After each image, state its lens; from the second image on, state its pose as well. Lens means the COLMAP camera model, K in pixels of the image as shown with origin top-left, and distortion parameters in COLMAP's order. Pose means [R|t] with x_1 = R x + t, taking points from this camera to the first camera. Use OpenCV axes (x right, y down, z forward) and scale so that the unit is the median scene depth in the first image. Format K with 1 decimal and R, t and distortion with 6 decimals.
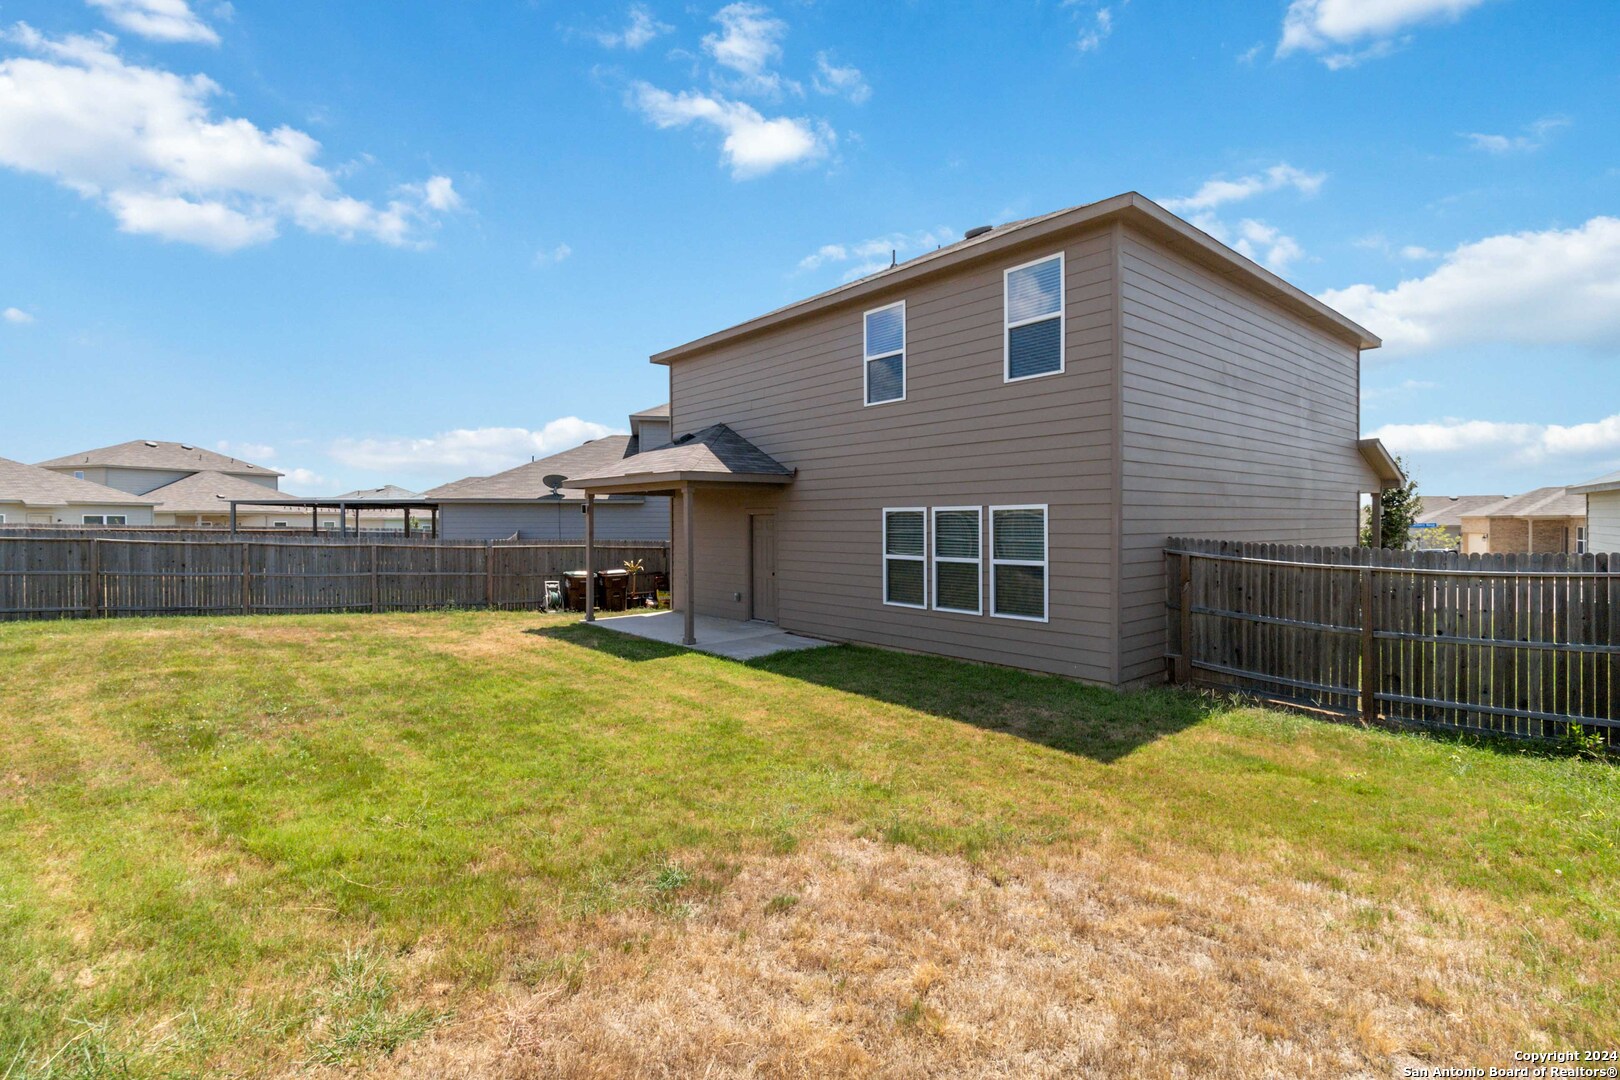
lens RADIAL K [[752.0, 0, 820.3], [0, 752.0, 526.1], [0, 0, 1]] dist [-0.000727, 0.000166]
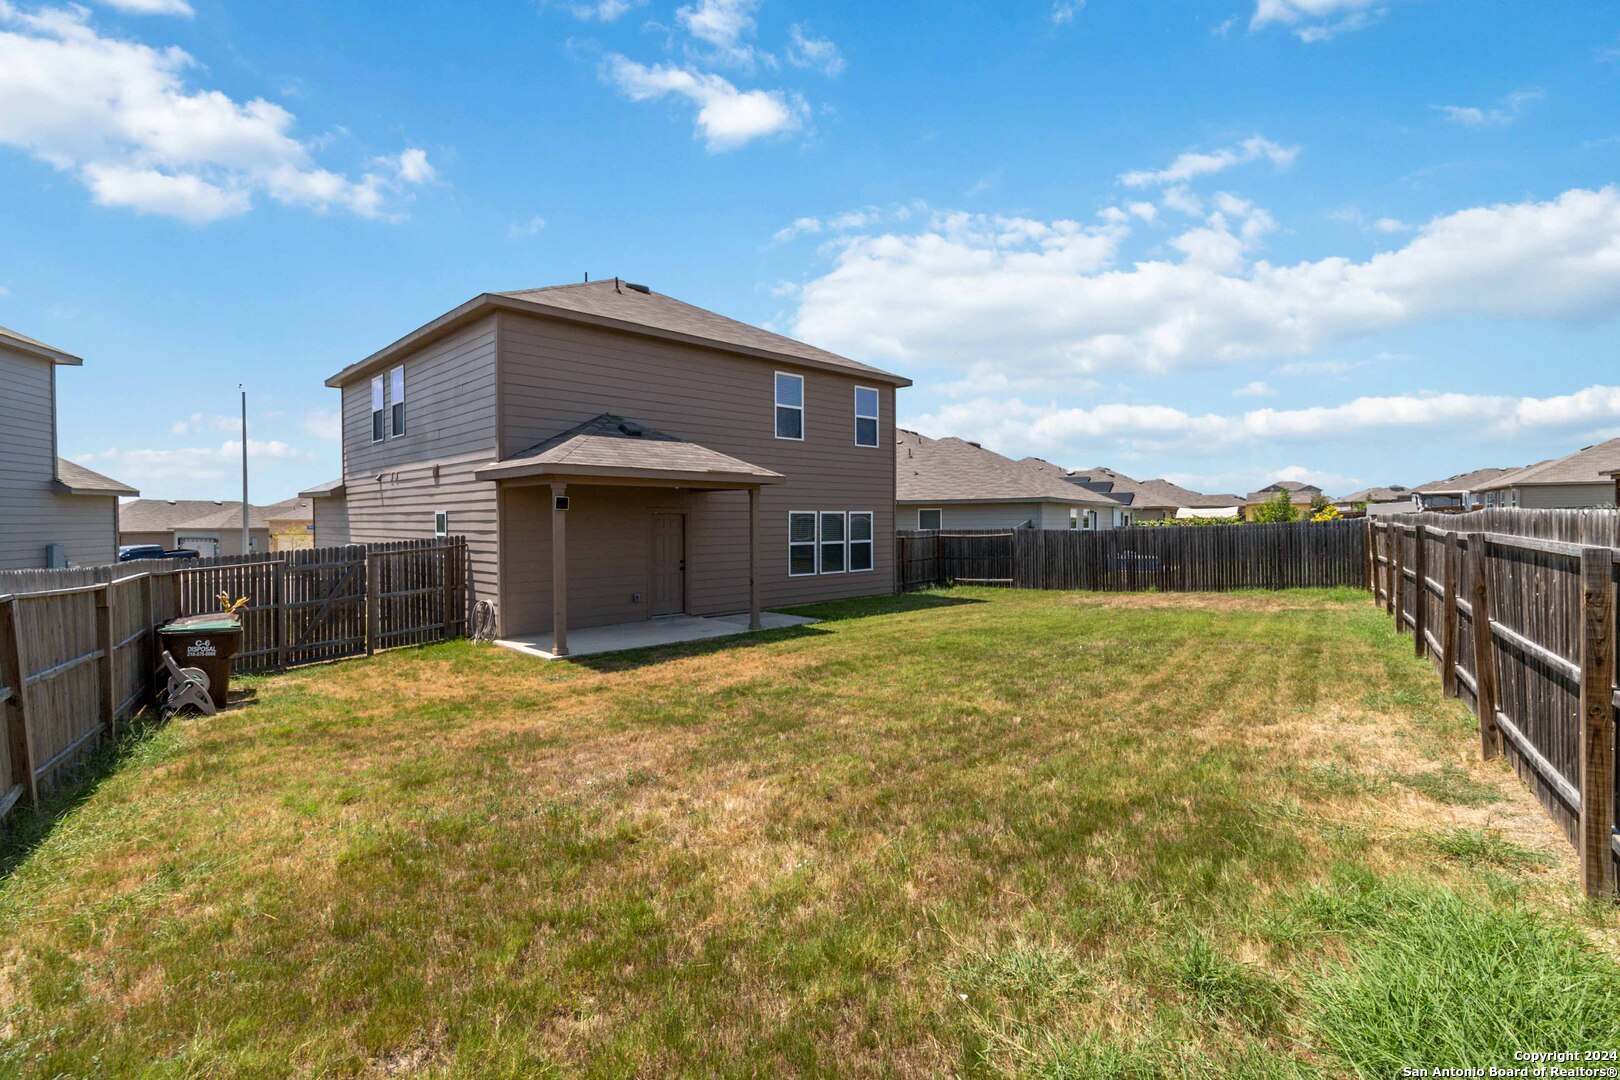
lens RADIAL K [[752.0, 0, 820.3], [0, 752.0, 526.1], [0, 0, 1]] dist [-0.000727, 0.000166]
pose [[-0.065741, -0.004882, 0.997825, -1.464631], [0.011228, 0.999921, 0.005632, -0.002098], [-0.997774, 0.011573, -0.065681, 1.099172]]
